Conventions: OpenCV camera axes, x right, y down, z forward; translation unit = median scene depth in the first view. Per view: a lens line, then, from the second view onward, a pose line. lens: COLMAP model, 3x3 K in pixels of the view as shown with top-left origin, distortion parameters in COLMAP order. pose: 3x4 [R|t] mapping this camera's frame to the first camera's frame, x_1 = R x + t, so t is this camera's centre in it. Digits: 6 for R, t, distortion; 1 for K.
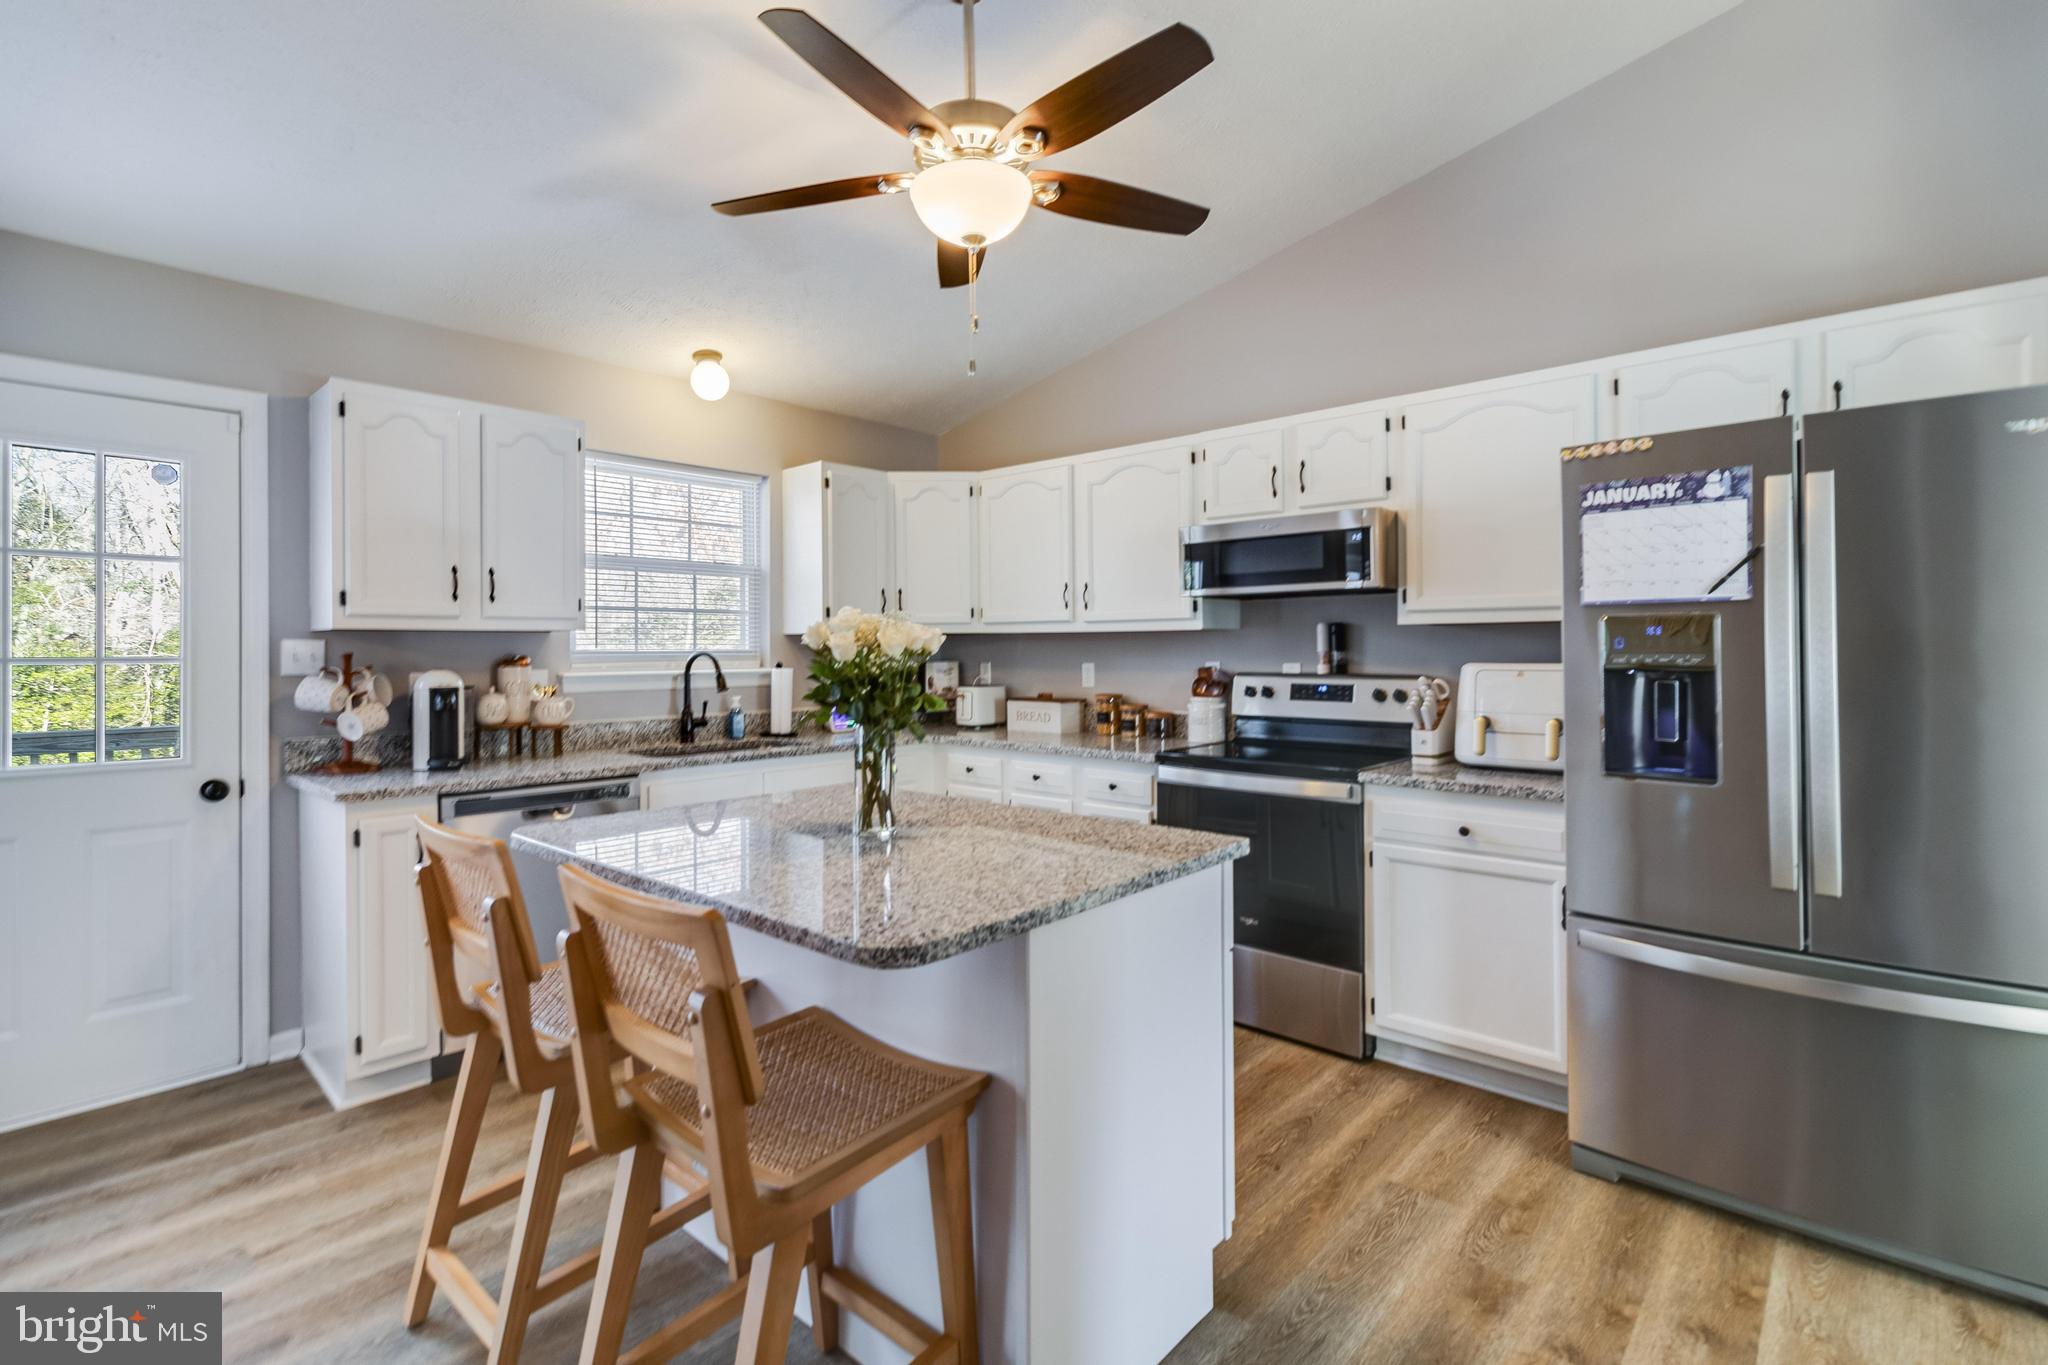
lens RADIAL K [[952.2, 0, 1014.1], [0, 952.2, 644.1], [0, 0, 1]] dist [0.004501, -0.000060]
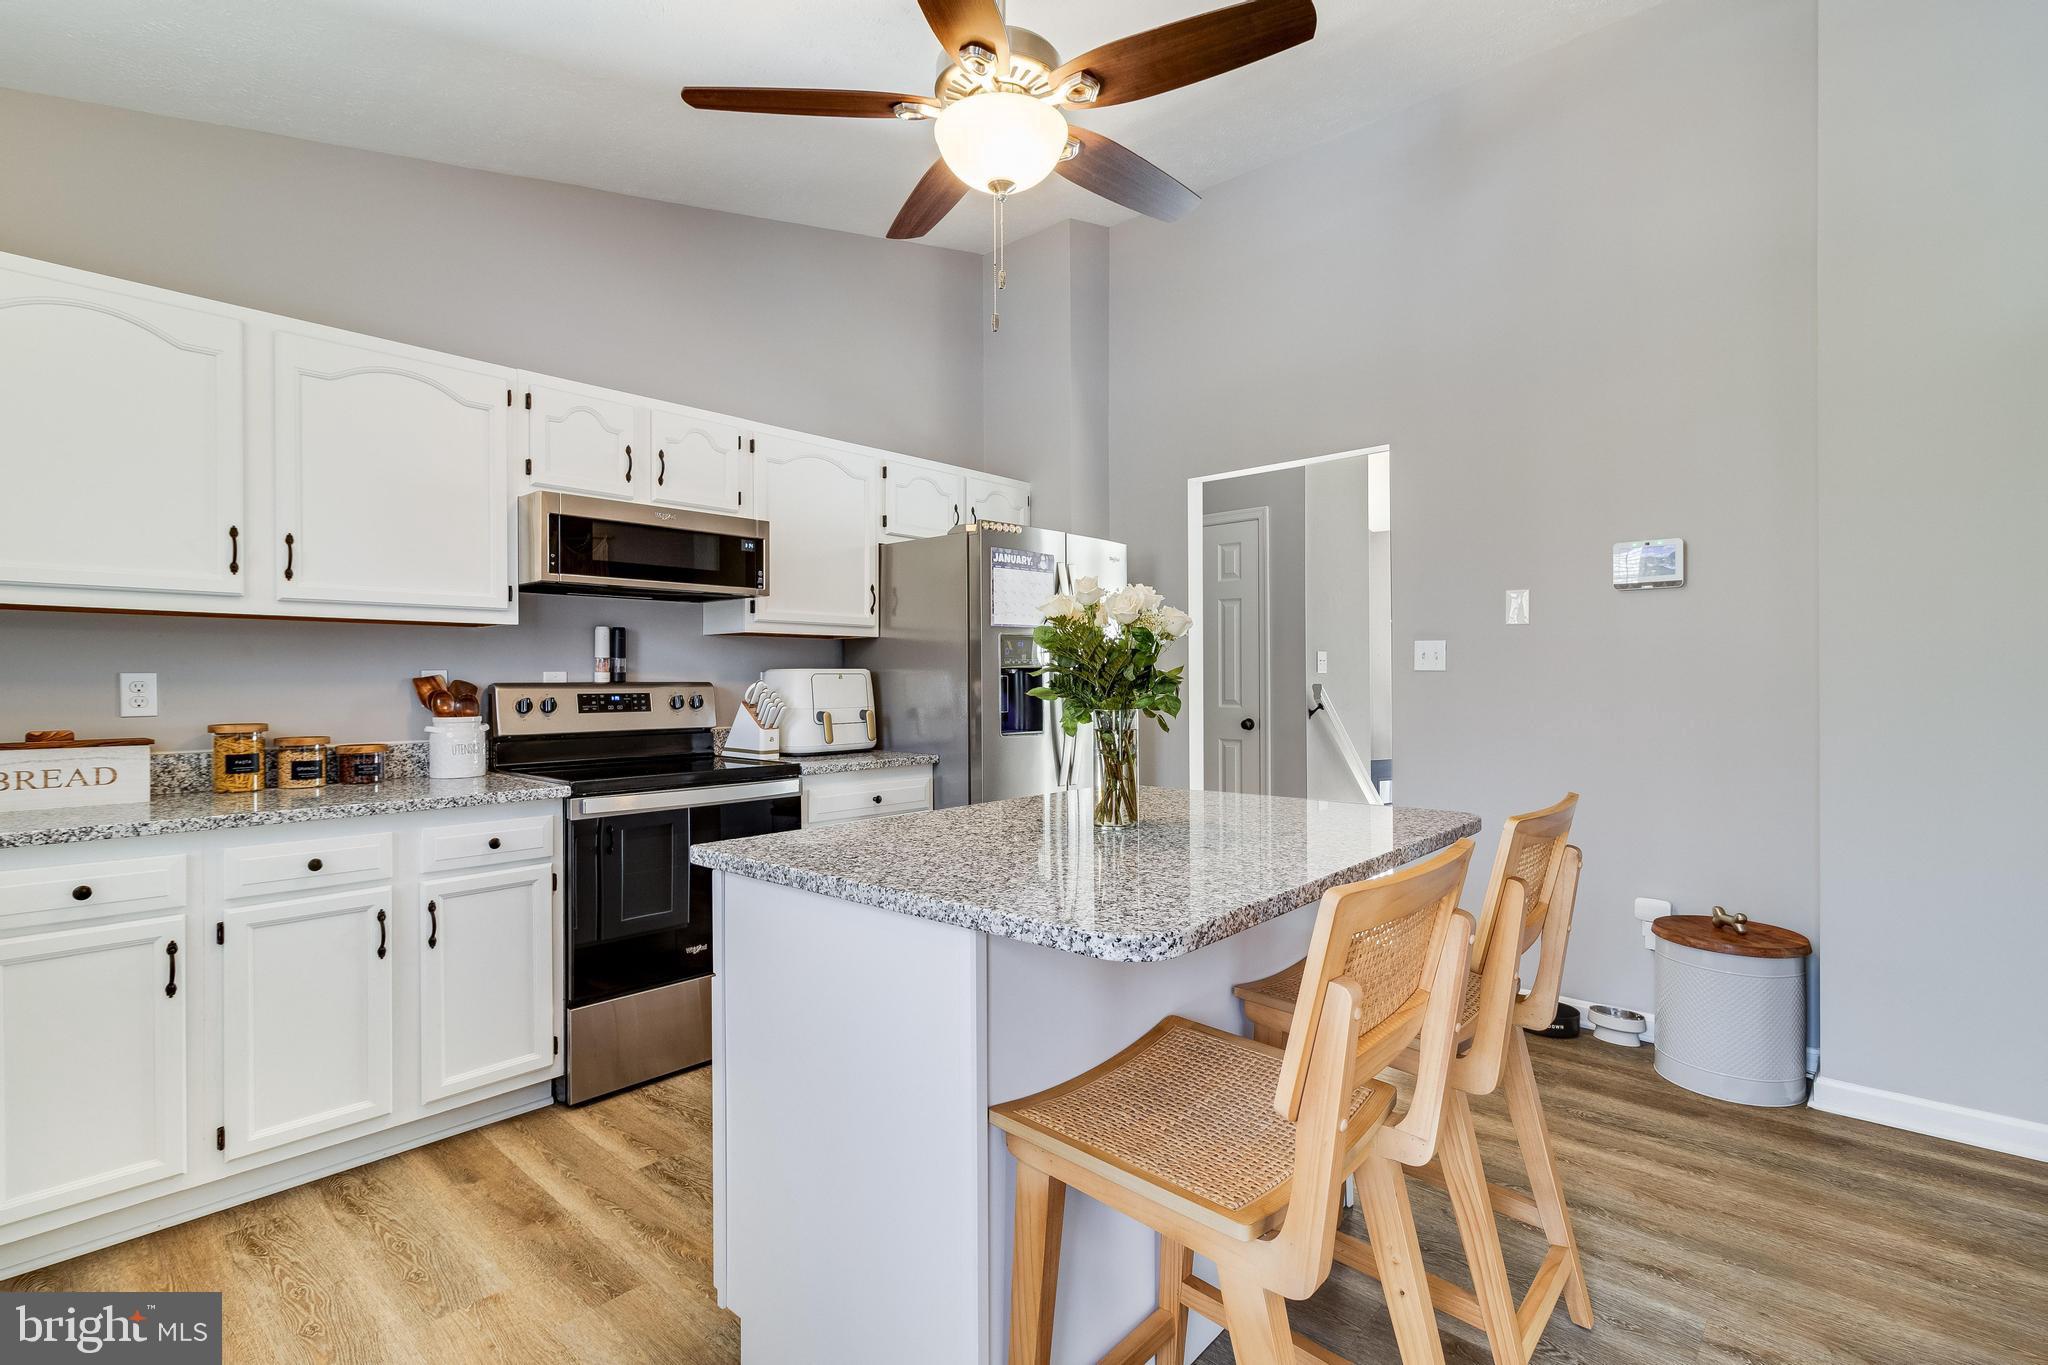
lens RADIAL K [[952.2, 0, 1028.5], [0, 952.2, 681.5], [0, 0, 1]] dist [0.004501, -0.000060]
pose [[-0.010719, 0.005133, 0.999929, -0.681594], [0.001714, 0.999985, -0.005115, 0.041063], [-0.999941, 0.001659, -0.010727, 0.707438]]
